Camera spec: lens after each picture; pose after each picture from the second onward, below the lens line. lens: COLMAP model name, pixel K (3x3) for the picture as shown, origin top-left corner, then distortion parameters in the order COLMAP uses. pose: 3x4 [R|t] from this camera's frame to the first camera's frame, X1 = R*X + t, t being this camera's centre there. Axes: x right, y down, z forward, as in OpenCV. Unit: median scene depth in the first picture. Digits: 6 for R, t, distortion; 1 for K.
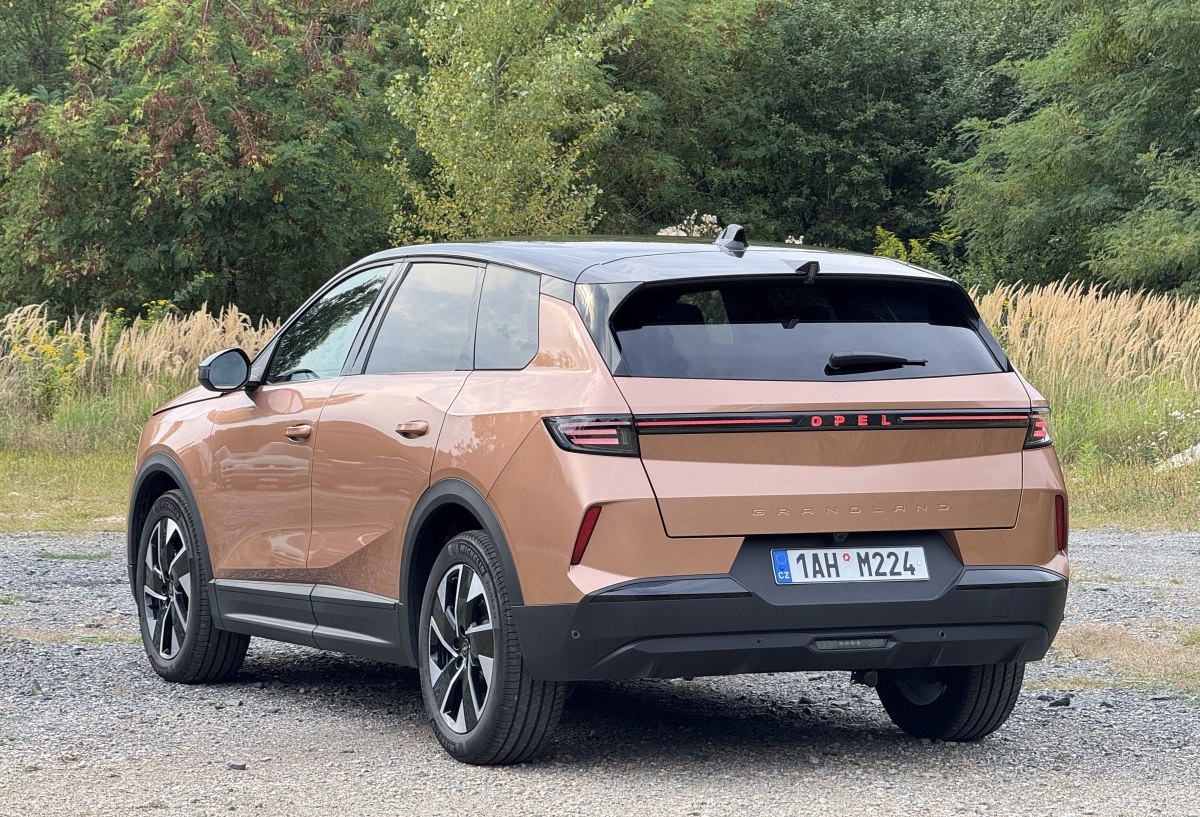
lens RADIAL K [[4254.2, 0, 600.0], [0, 4254.2, 408.5], [0, 0, 1]] dist [0.164524, -0.100322]
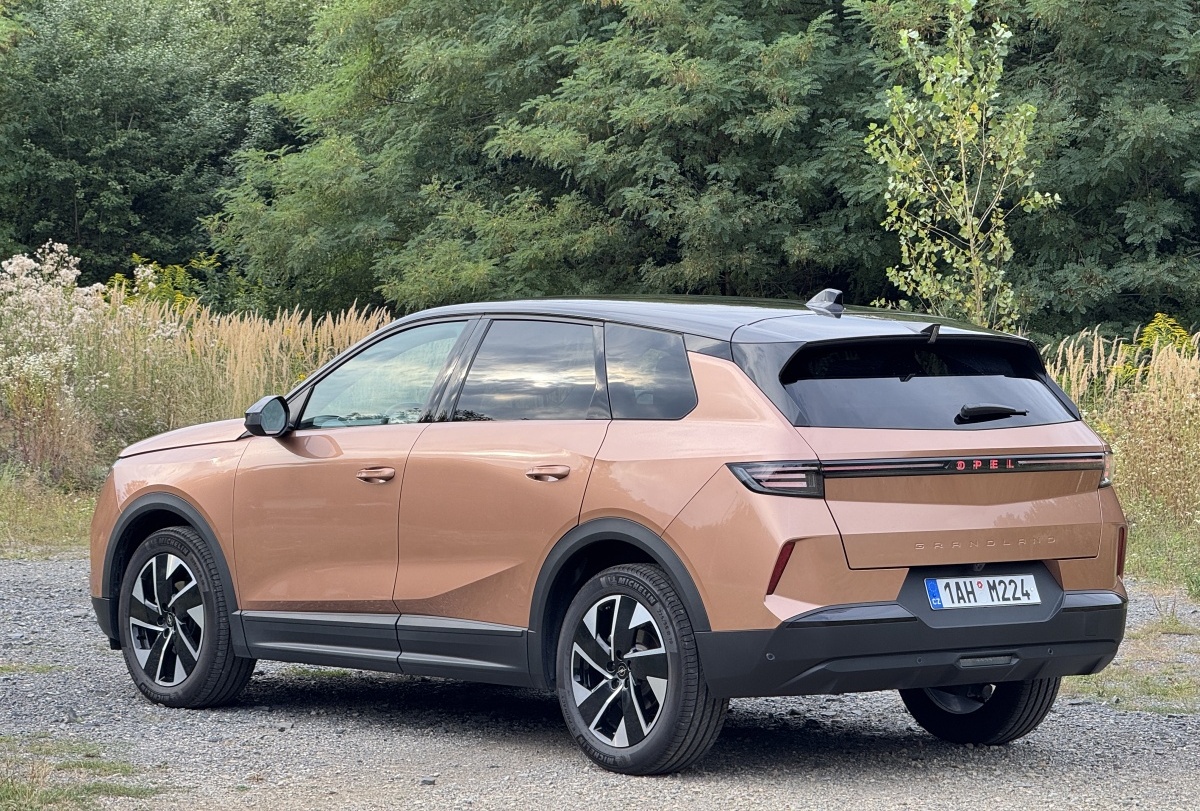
lens RADIAL K [[4262.2, 0, 600.0], [0, 4262.2, 405.5], [0, 0, 1]] dist [0.165360, 2.219016]
pose [[0.966707, -0.002017, 0.255878, -0.323603], [0.002836, 0.999992, -0.002829, -0.009725], [-0.255870, 0.003461, 0.966705, -0.073763]]
